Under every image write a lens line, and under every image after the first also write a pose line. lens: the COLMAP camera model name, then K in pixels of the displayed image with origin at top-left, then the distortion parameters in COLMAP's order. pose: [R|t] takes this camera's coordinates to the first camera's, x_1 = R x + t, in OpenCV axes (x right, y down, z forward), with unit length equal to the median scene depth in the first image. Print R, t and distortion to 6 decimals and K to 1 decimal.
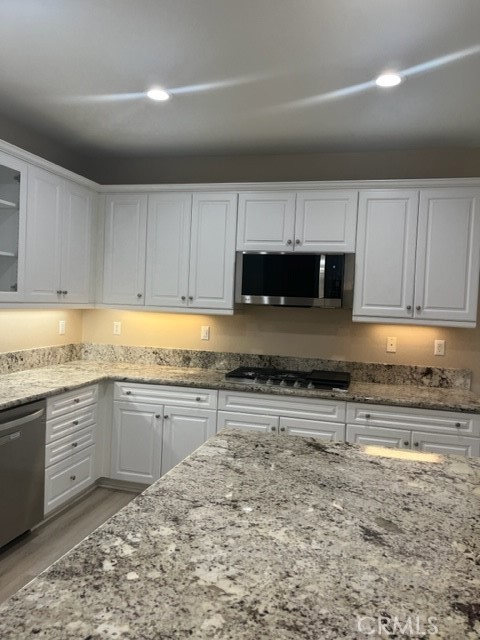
lens RADIAL K [[487.2, 0, 240.0], [0, 487.2, 320.0], [0, 0, 1]] dist [0.010127, -0.004492]
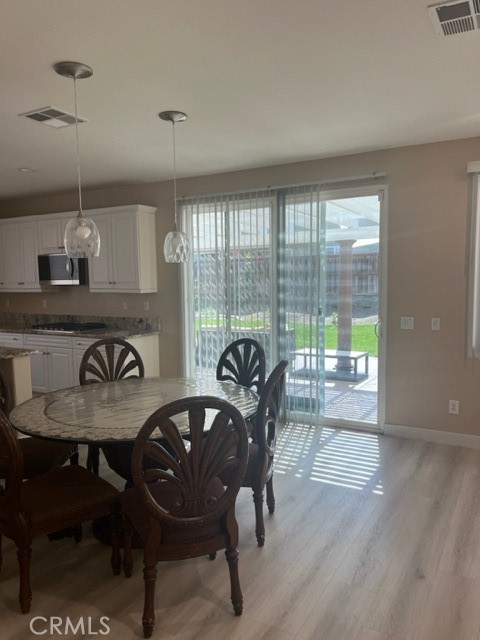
lens RADIAL K [[487.2, 0, 240.0], [0, 487.2, 320.0], [0, 0, 1]] dist [0.010127, -0.004492]
pose [[0.965257, -0.032193, -0.259311, 1.165363], [0.042690, 0.998477, 0.034951, 0.061887], [0.257791, -0.044807, 0.965161, -0.522234]]
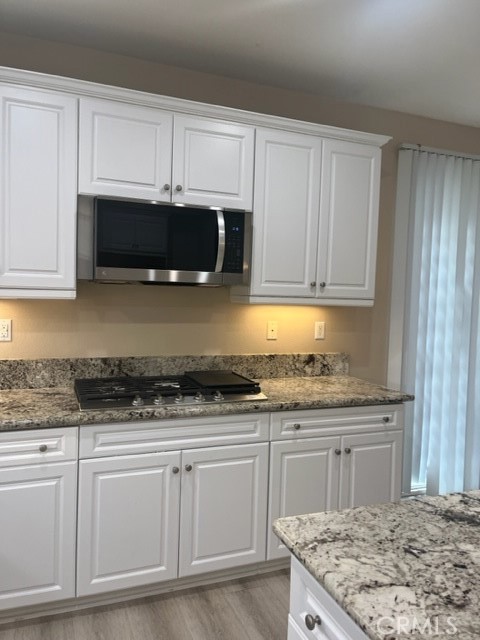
lens RADIAL K [[487.2, 0, 240.0], [0, 487.2, 320.0], [0, 0, 1]] dist [0.010127, -0.004492]
pose [[0.797586, -0.051459, 0.601006, -0.231048], [0.025910, 0.998358, 0.051096, -0.010186], [-0.602648, -0.025182, 0.797609, 0.399695]]
